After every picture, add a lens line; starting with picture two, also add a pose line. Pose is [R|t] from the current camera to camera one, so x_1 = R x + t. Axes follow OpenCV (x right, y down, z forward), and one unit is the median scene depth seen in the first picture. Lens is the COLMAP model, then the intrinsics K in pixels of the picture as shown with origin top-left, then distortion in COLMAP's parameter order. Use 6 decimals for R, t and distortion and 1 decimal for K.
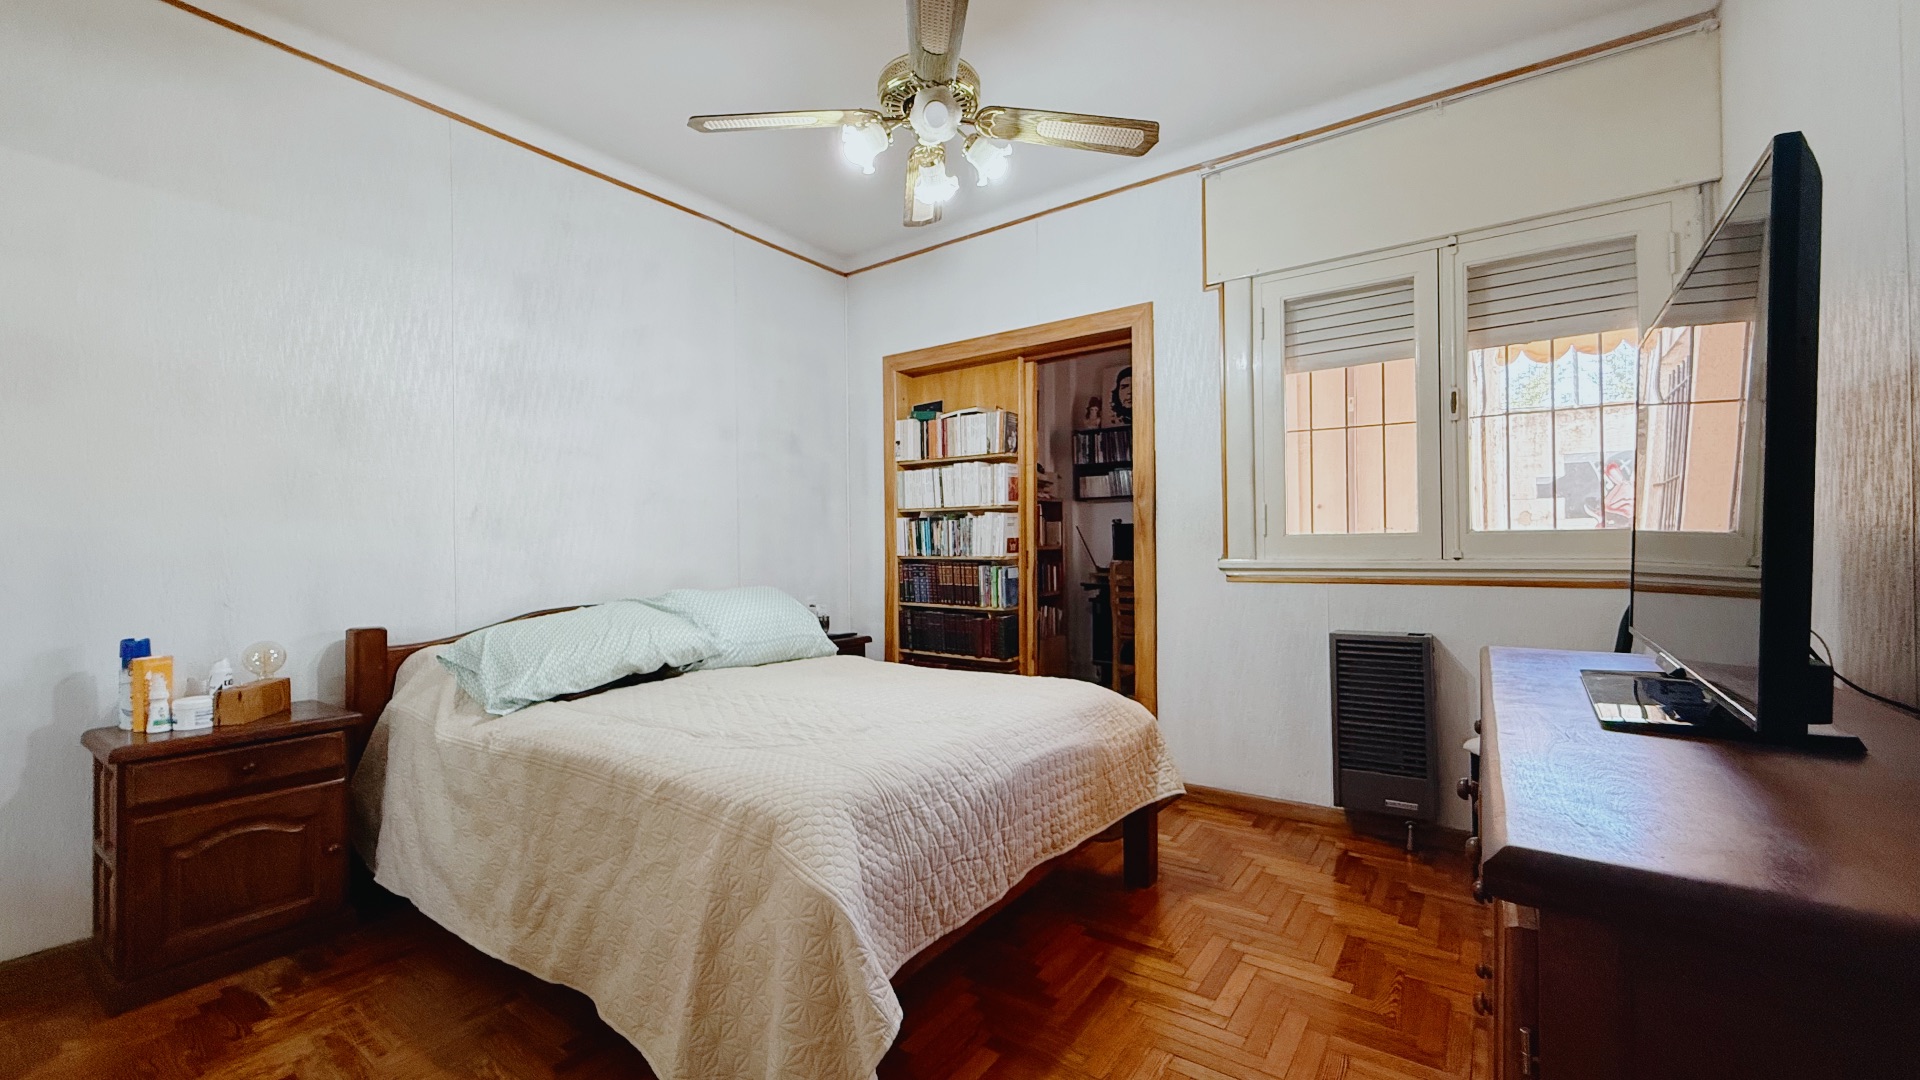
lens RADIAL K [[762.9, 0, 960.0], [0, 762.9, 540.0], [0, 0, 1]] dist [-0.000548, -0.000007]
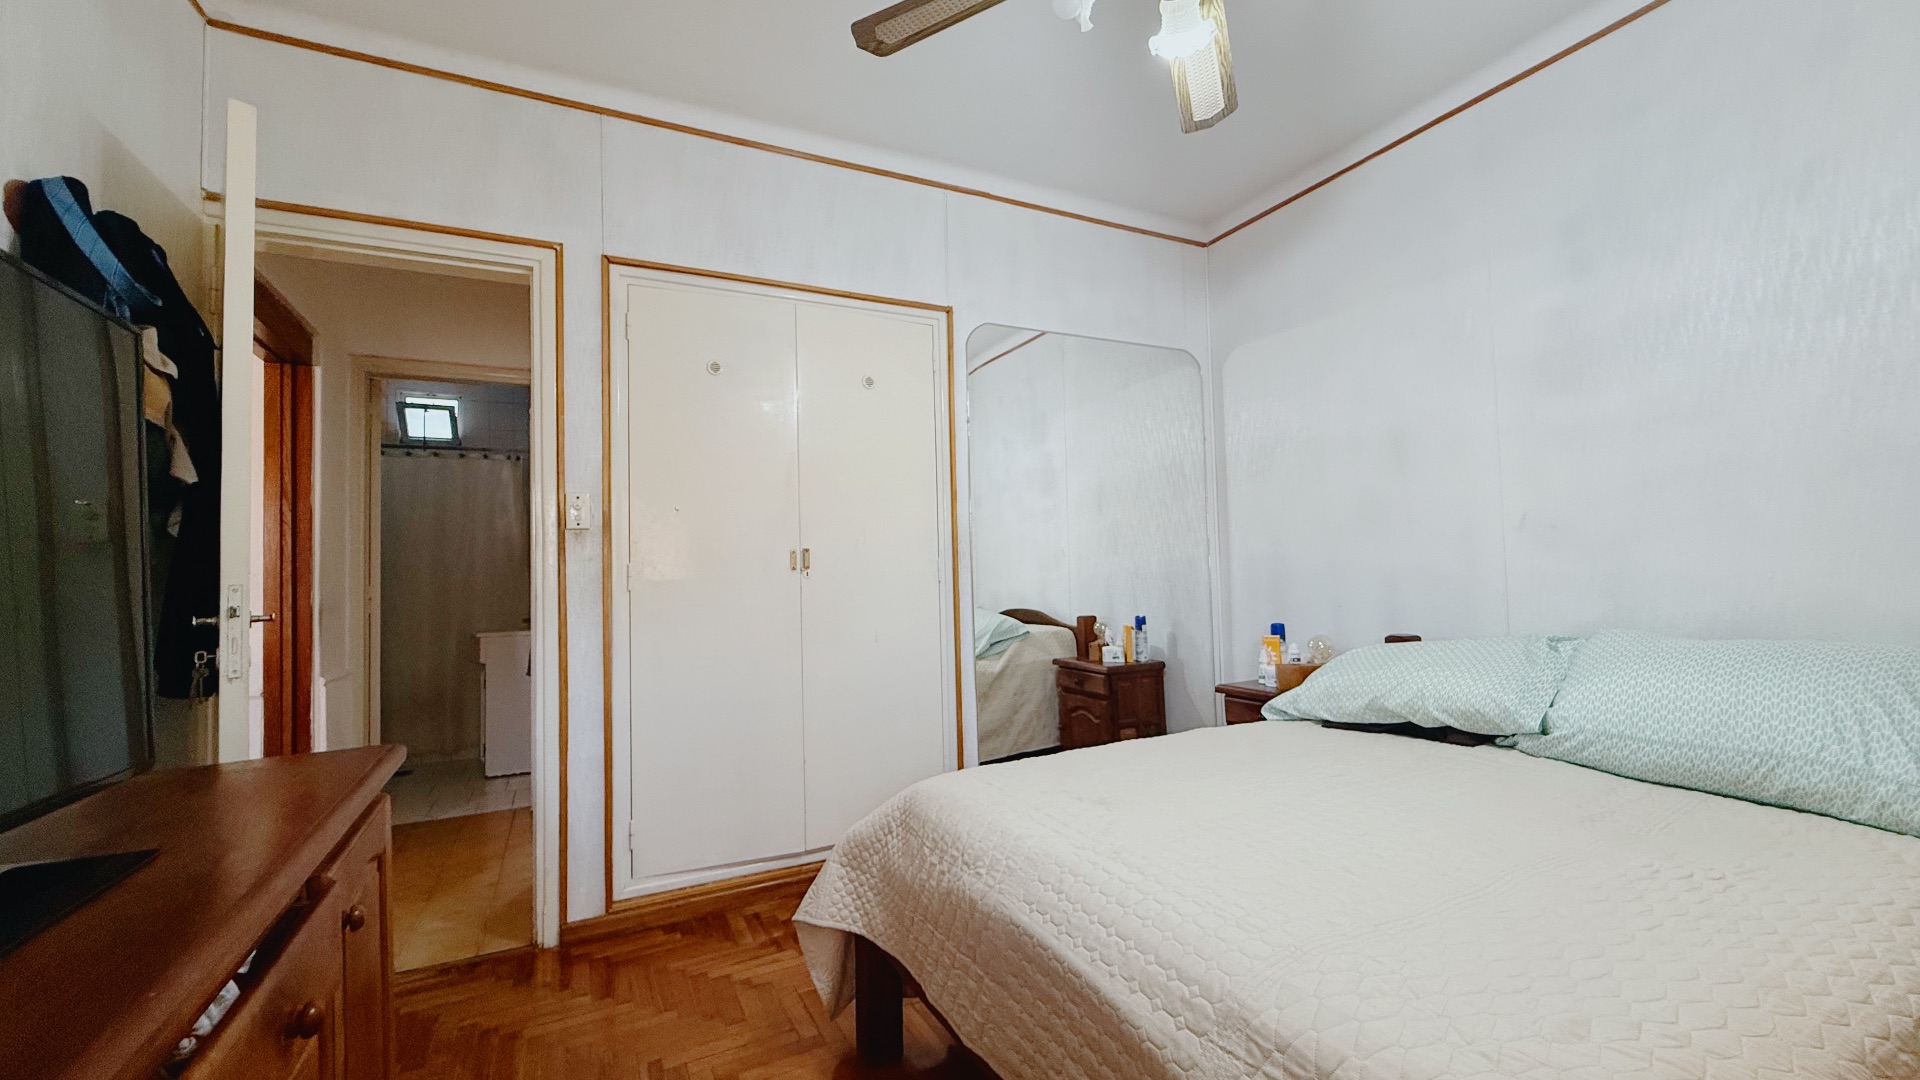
lens RADIAL K [[762.9, 0, 960.0], [0, 762.9, 540.0], [0, 0, 1]] dist [-0.000548, -0.000007]
pose [[-0.463879, -0.010051, -0.885842, 0.517059], [0.033854, 0.999004, -0.029063, -0.012674], [0.885252, -0.043471, -0.463077, 0.953824]]
